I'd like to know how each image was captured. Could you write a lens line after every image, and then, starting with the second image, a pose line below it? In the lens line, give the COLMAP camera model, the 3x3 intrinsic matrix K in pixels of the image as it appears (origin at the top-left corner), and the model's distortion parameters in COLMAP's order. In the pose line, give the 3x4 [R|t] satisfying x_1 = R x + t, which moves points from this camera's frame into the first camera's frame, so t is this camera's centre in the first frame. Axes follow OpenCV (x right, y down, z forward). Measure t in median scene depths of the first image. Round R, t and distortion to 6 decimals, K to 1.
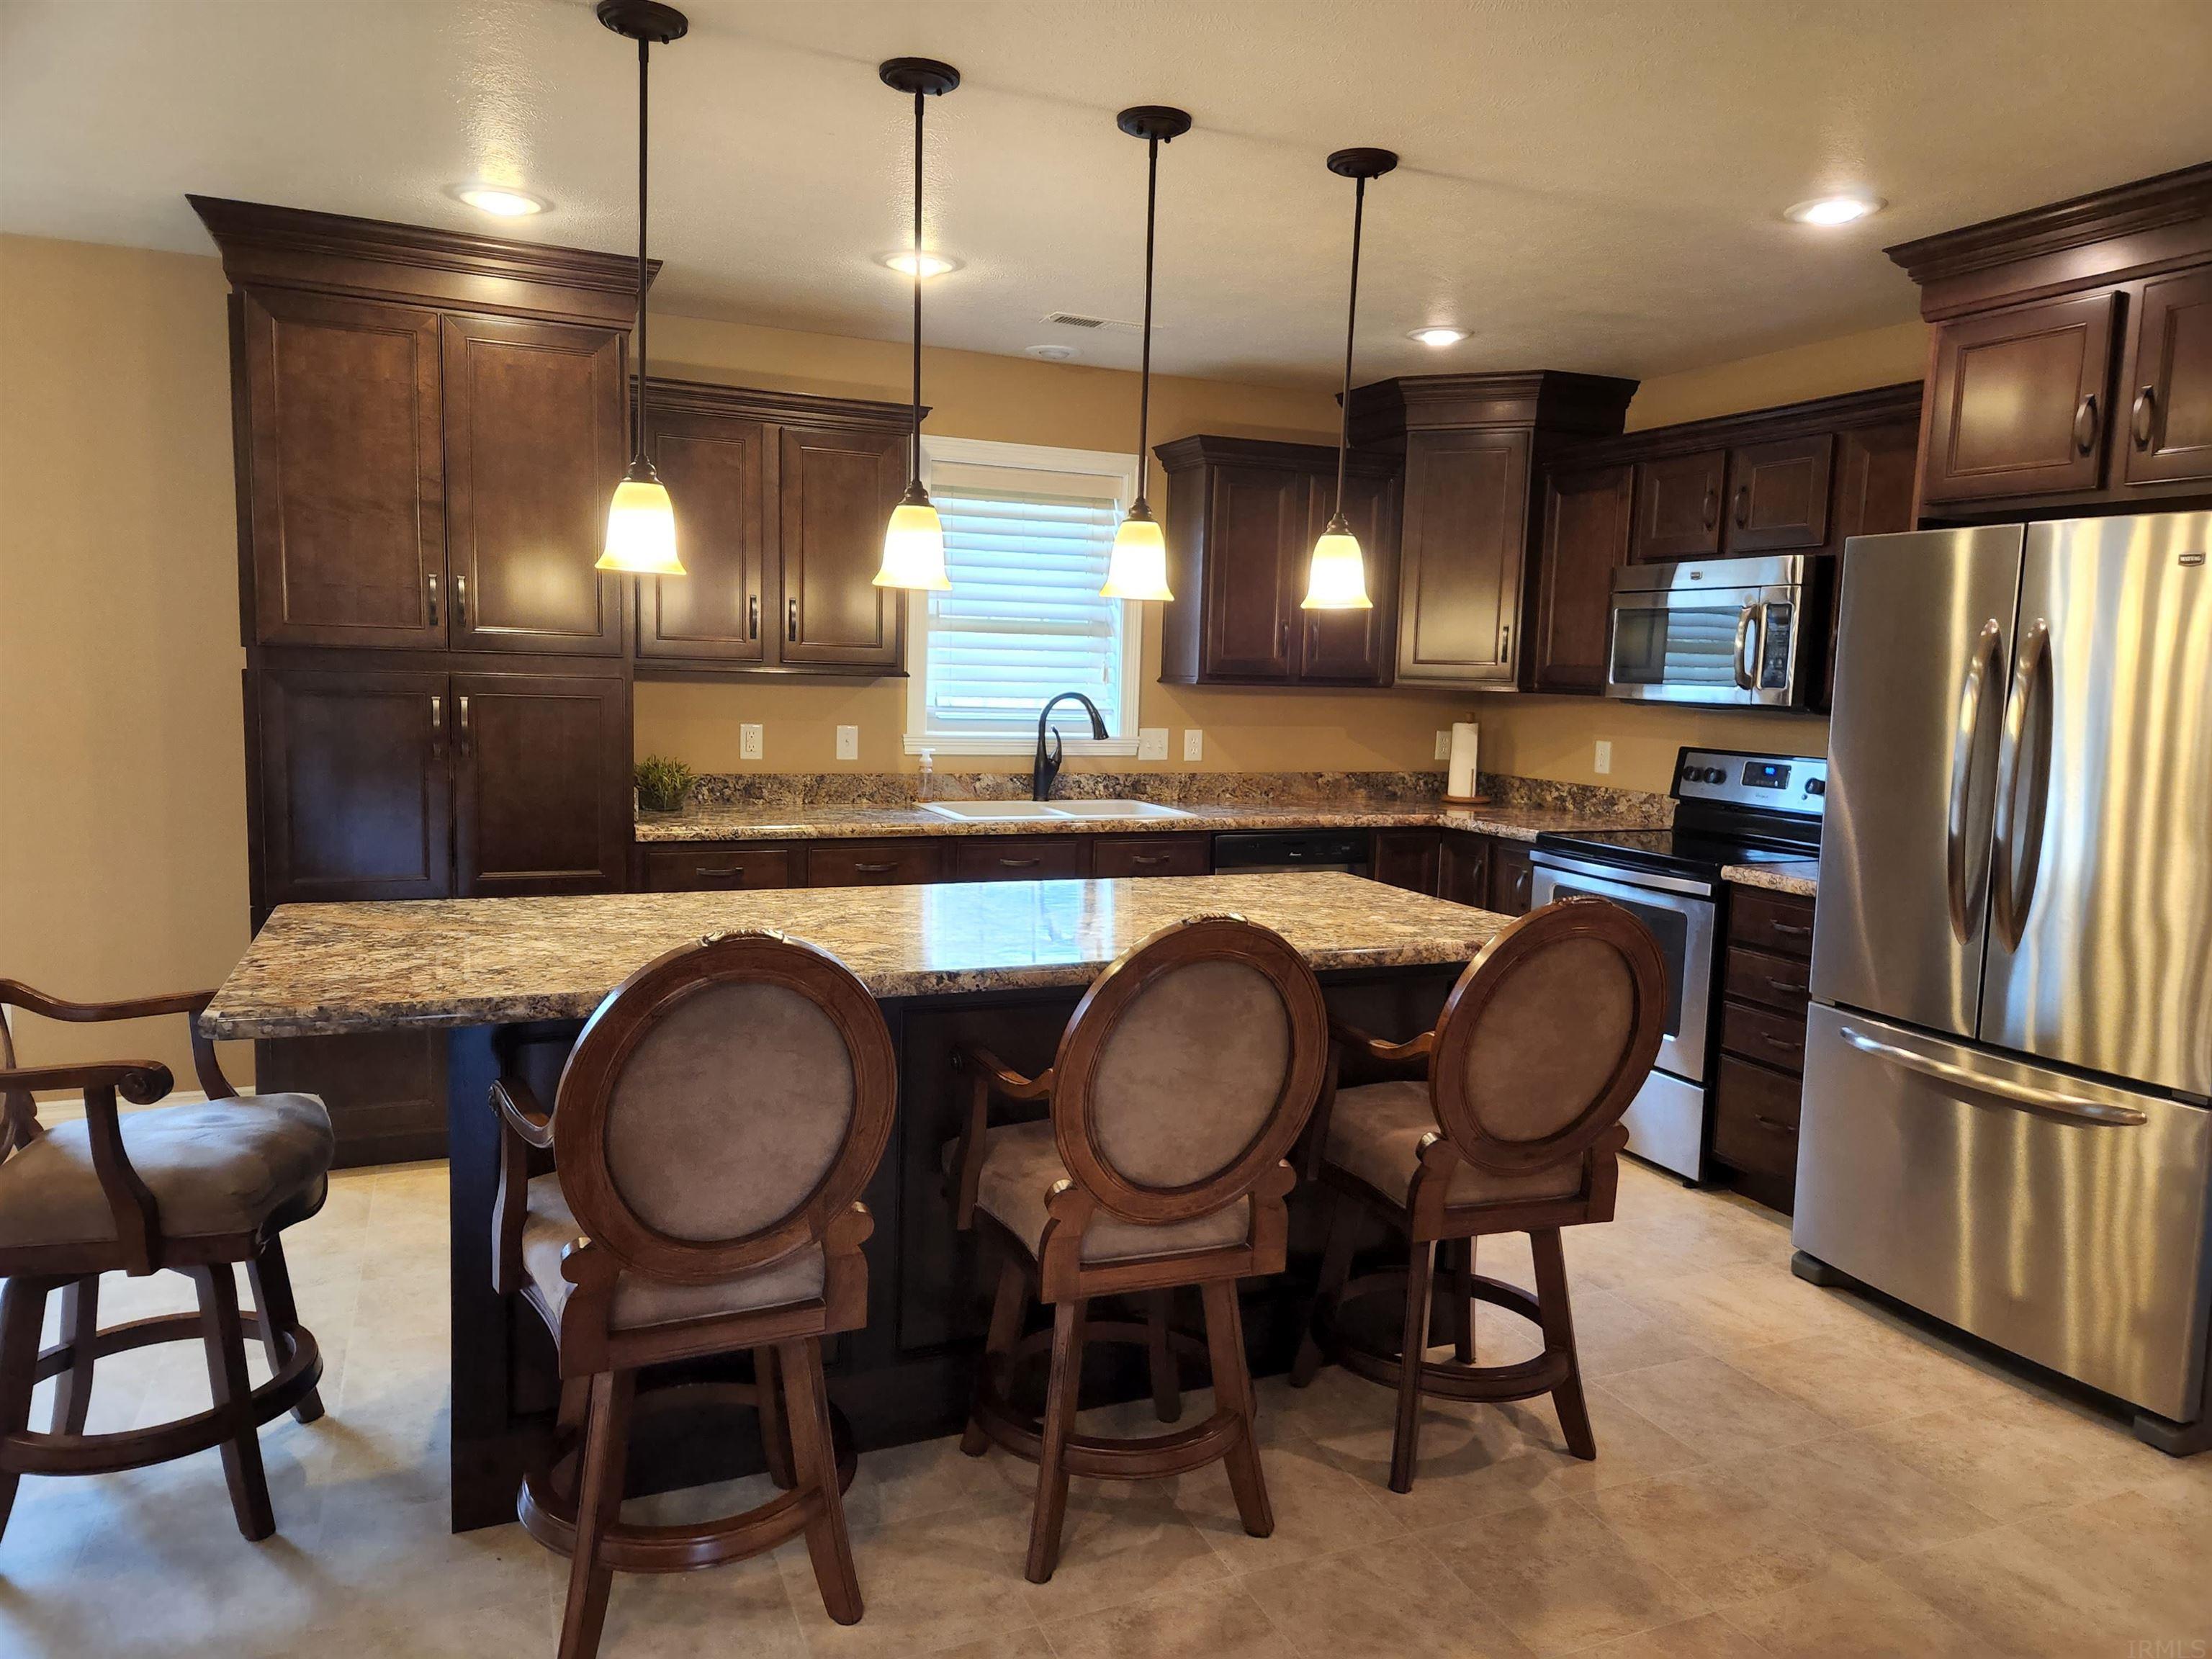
lens RADIAL K [[1480.1, 0, 1111.7], [0, 1480.1, 831.5], [0, 0, 1]] dist [0.067698, -0.054342]
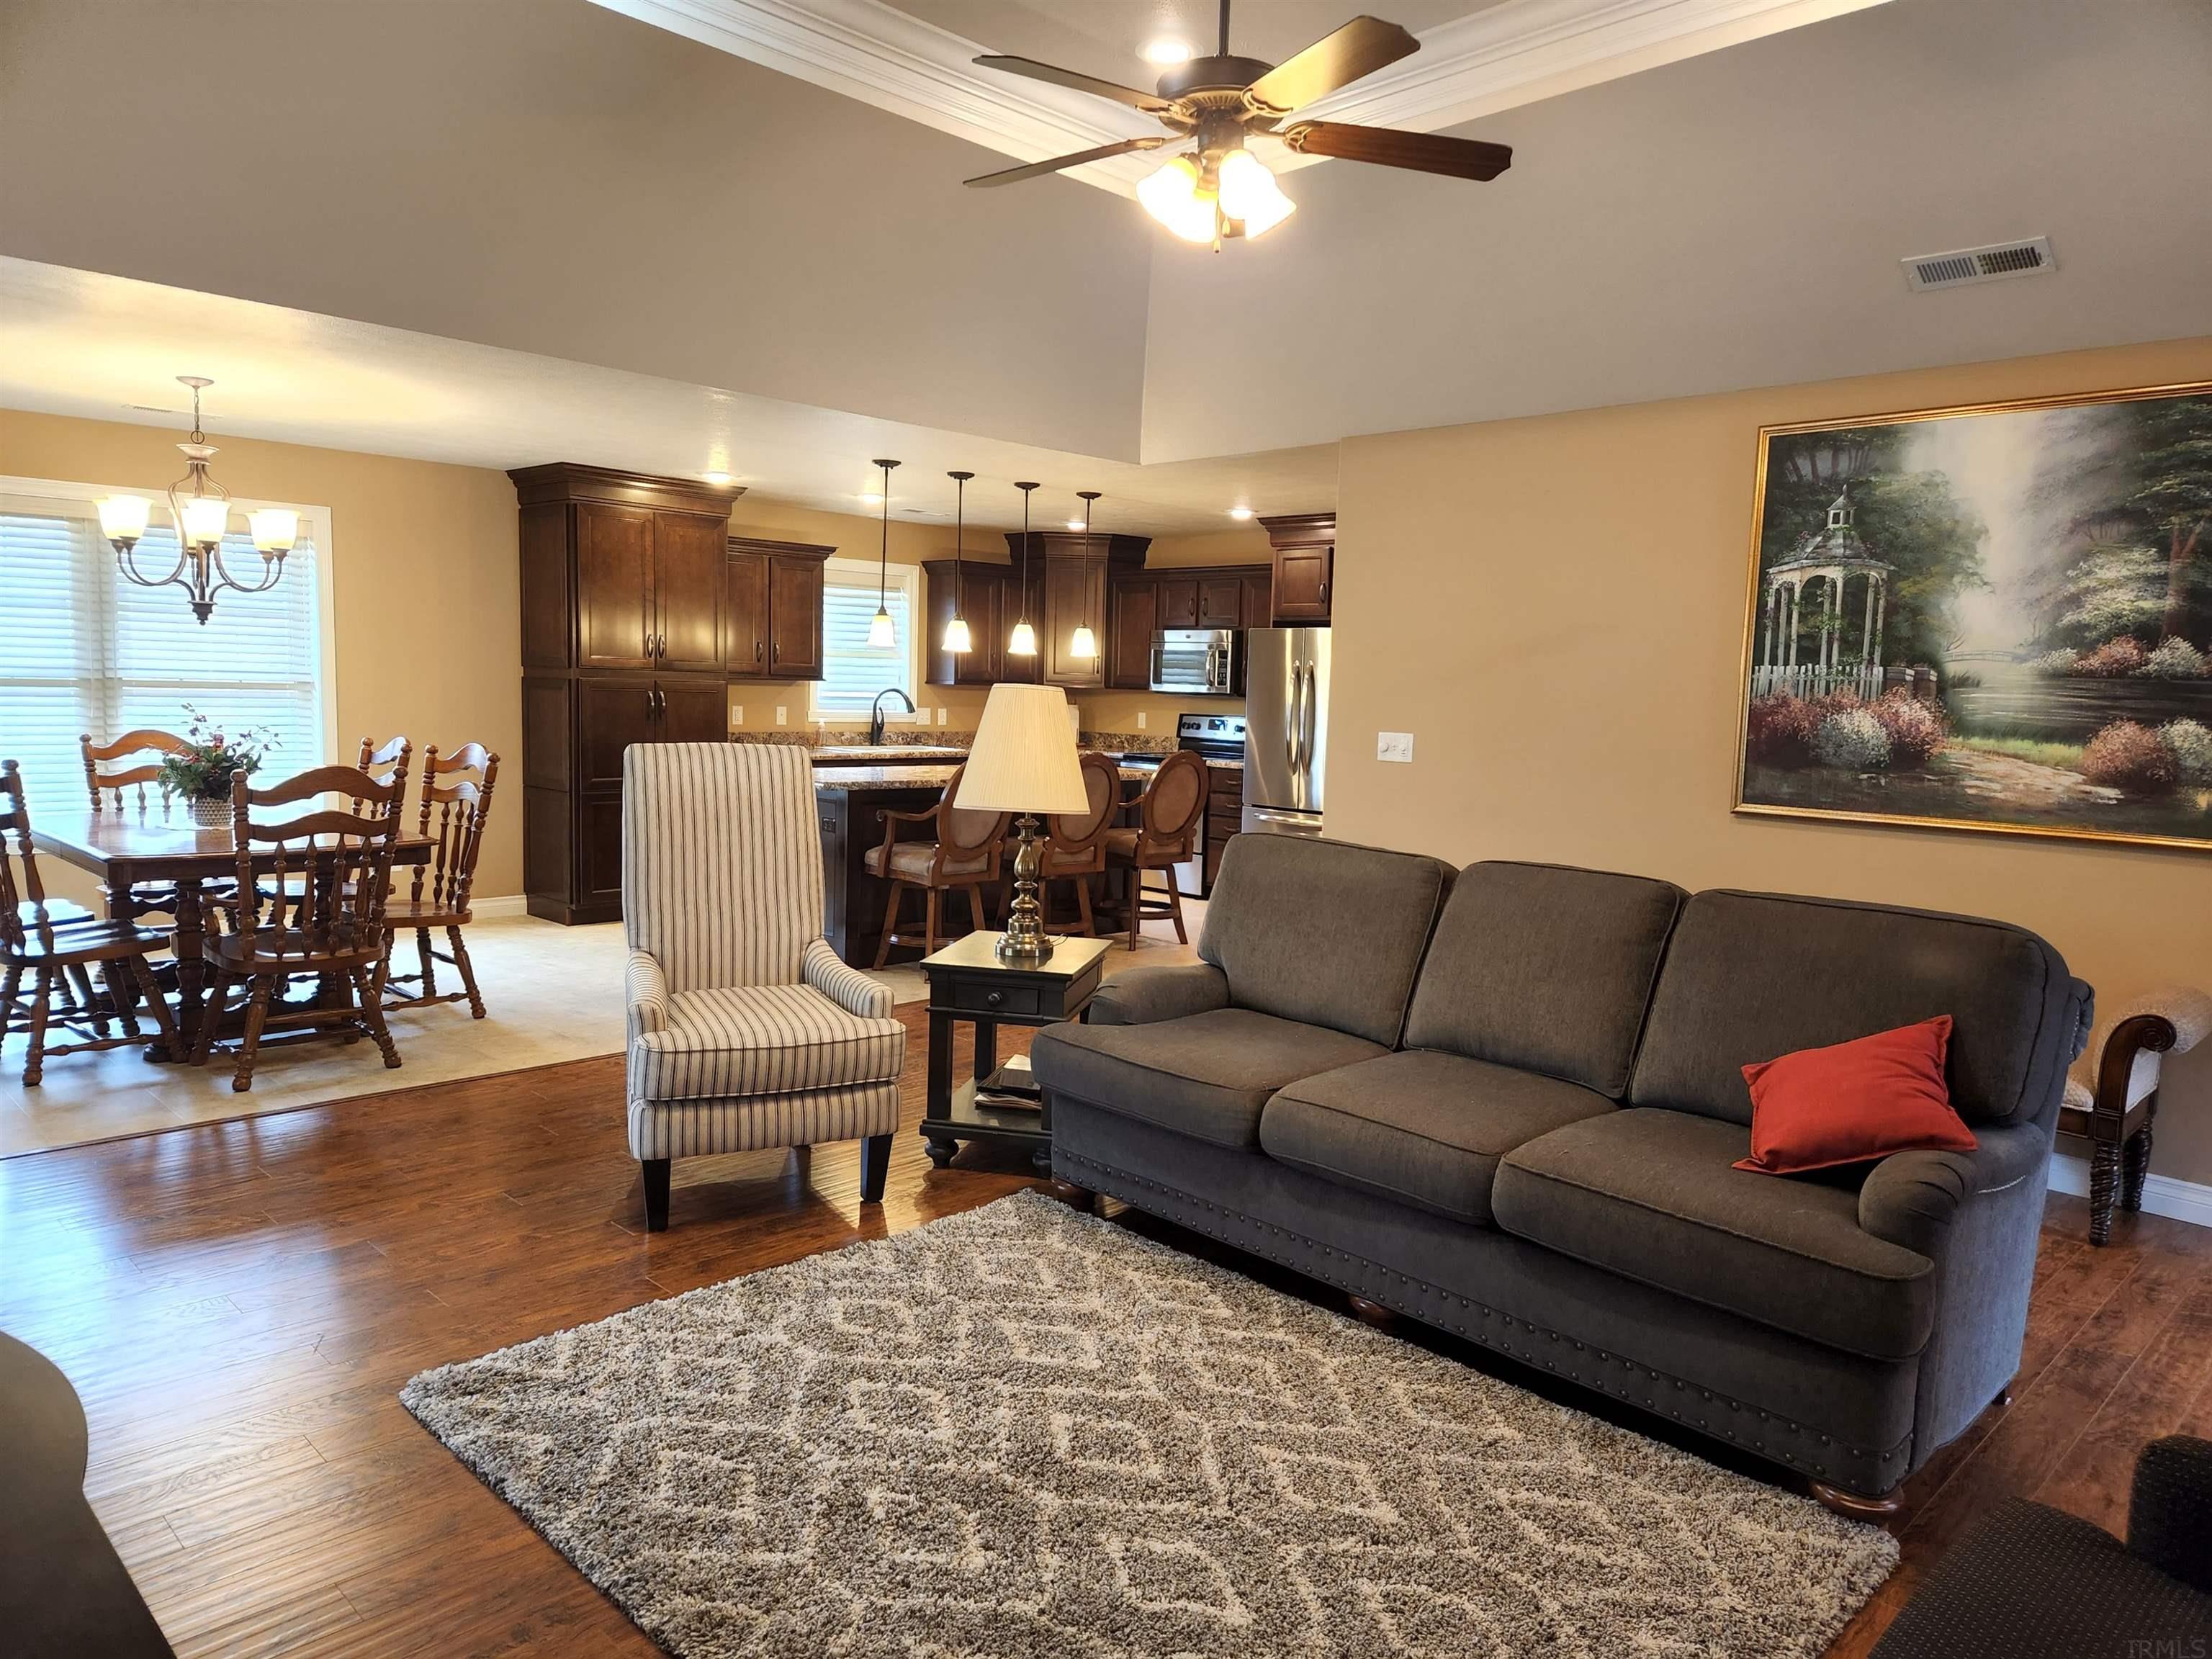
lens RADIAL K [[1460.9, 0, 1106.0], [0, 1460.9, 829.5], [0, 0, 1]] dist [0.071207, -0.053292]
pose [[0.930322, -0.040818, 0.364465, -0.537463], [0.041845, 0.999111, 0.005082, 0.104071], [-0.364349, 0.010523, 0.931203, -1.002822]]
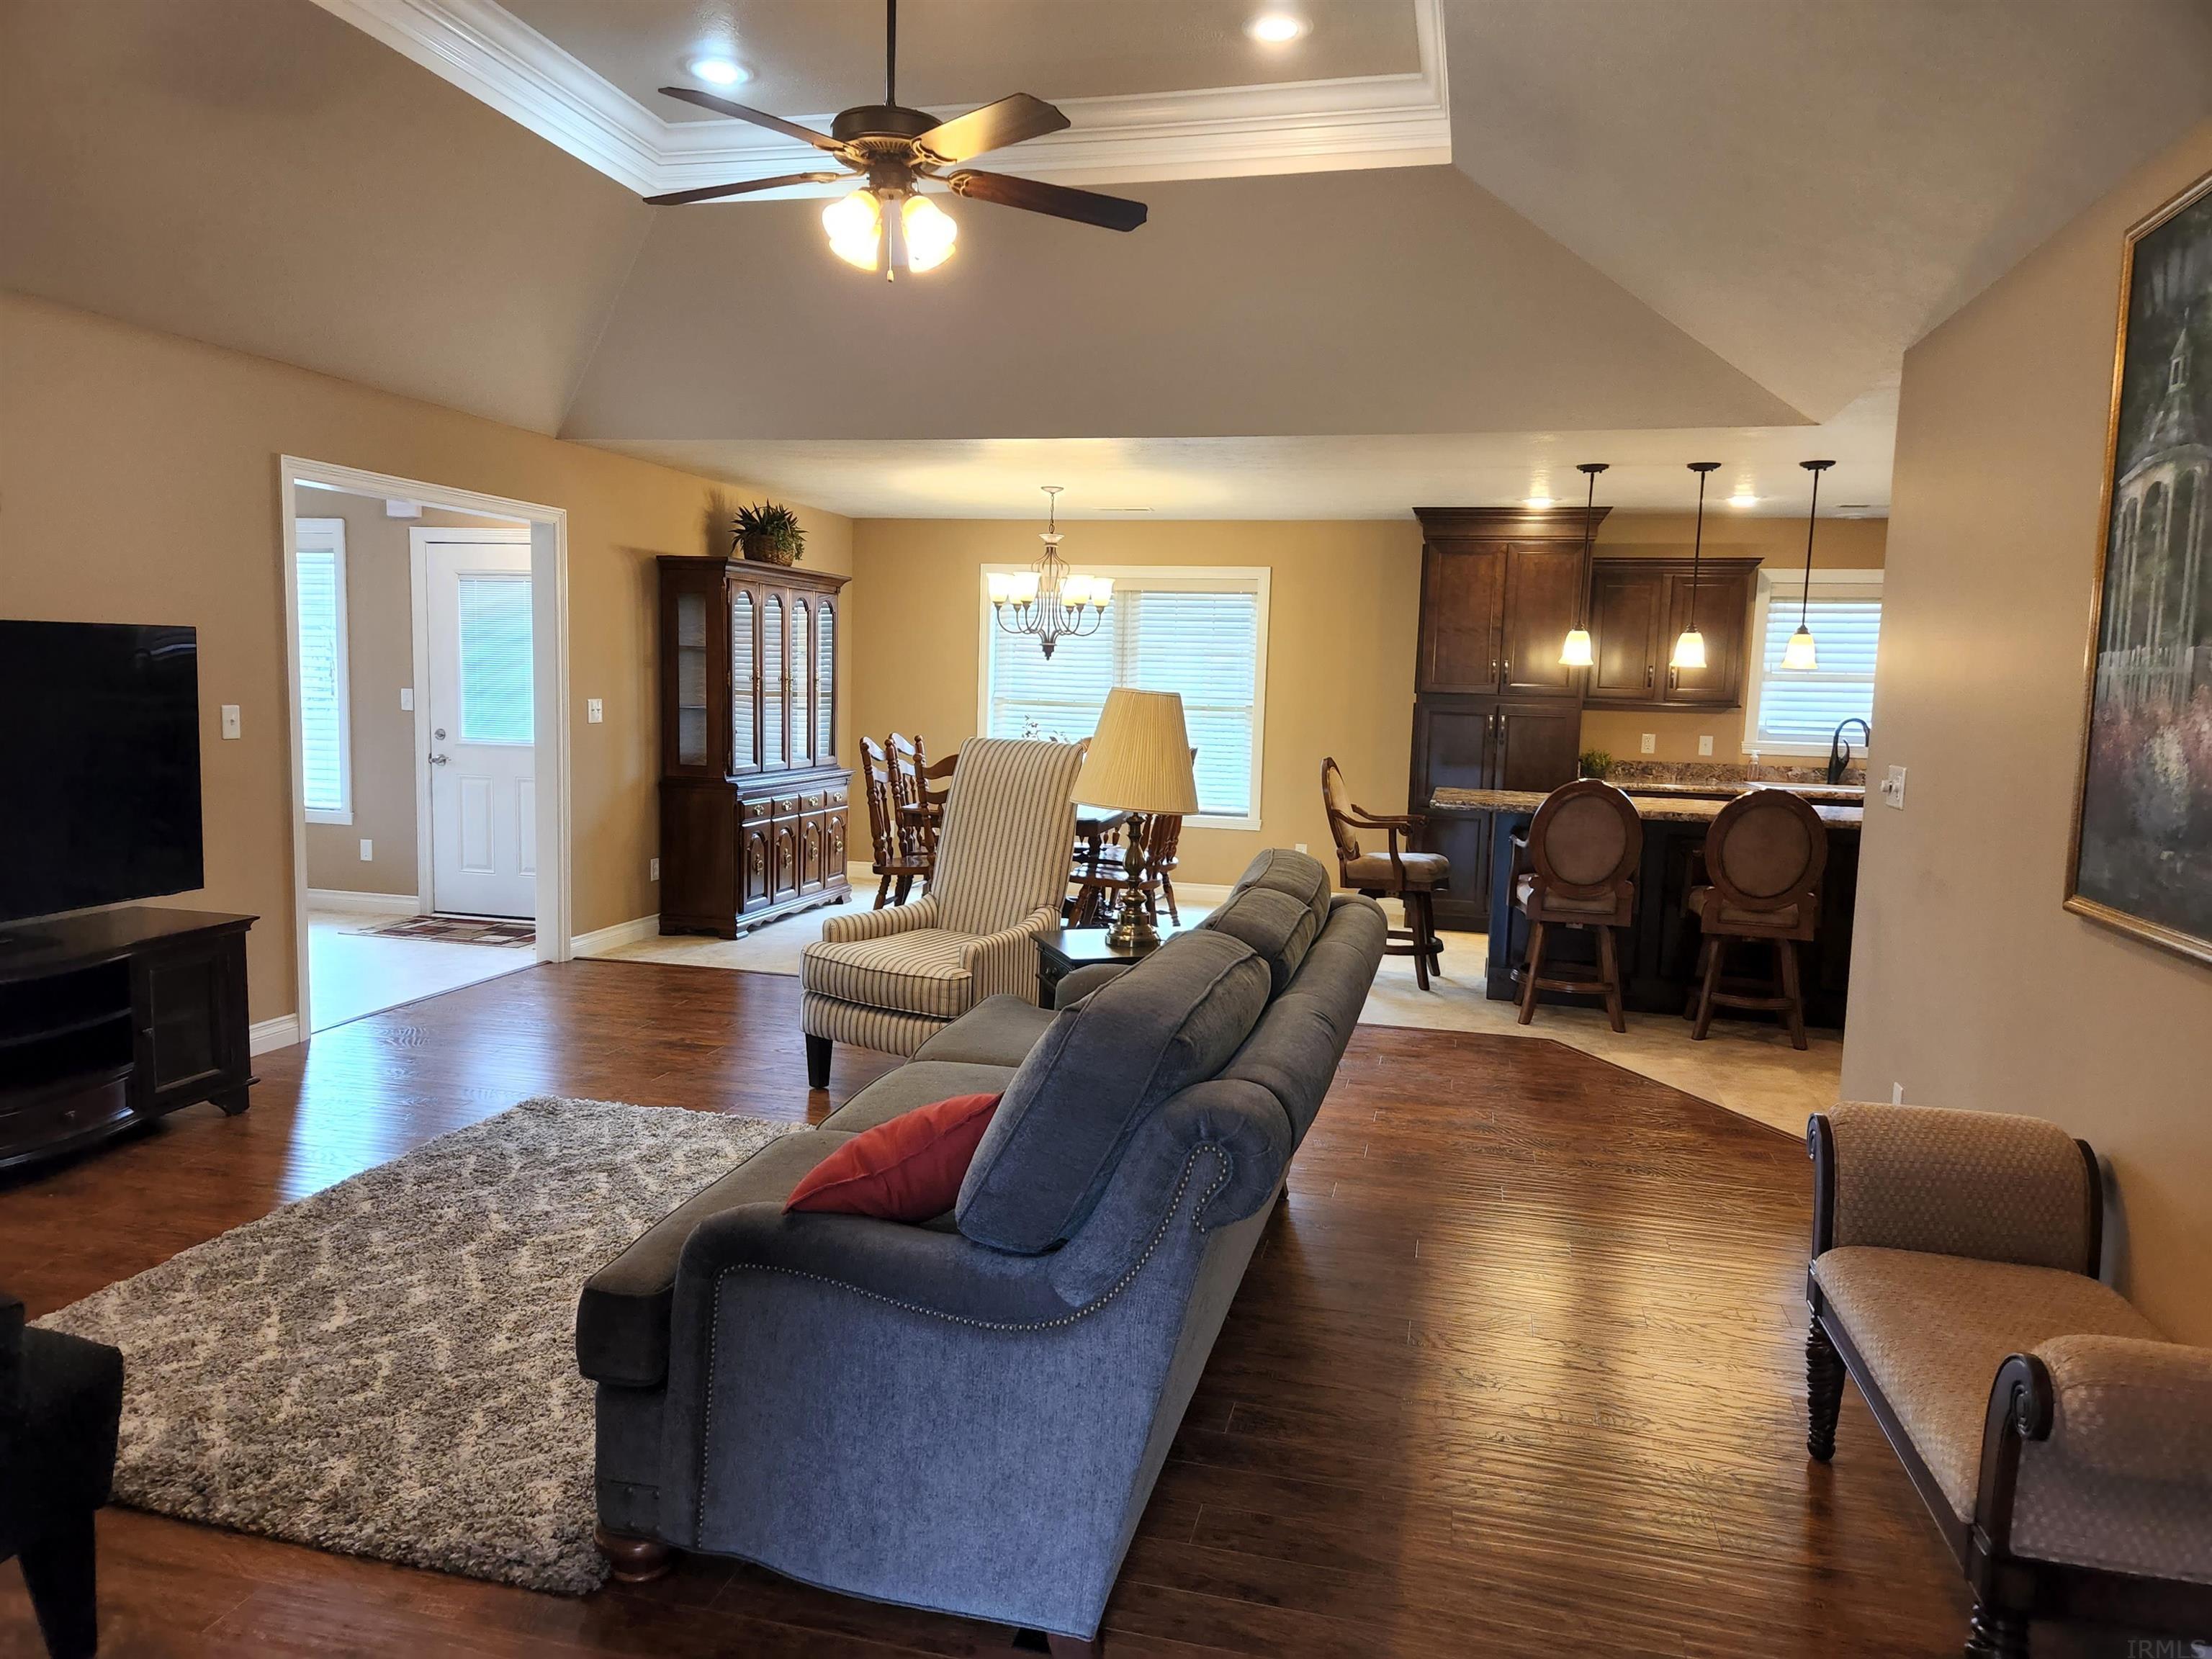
lens RADIAL K [[1460.9, 0, 1106.0], [0, 1460.9, 829.5], [0, 0, 1]] dist [0.071207, -0.053292]
pose [[0.793736, 0.054919, -0.605778, 0.357818], [-0.075338, 0.997123, -0.008317, 0.118678], [0.603579, 0.052239, 0.795590, -0.903024]]
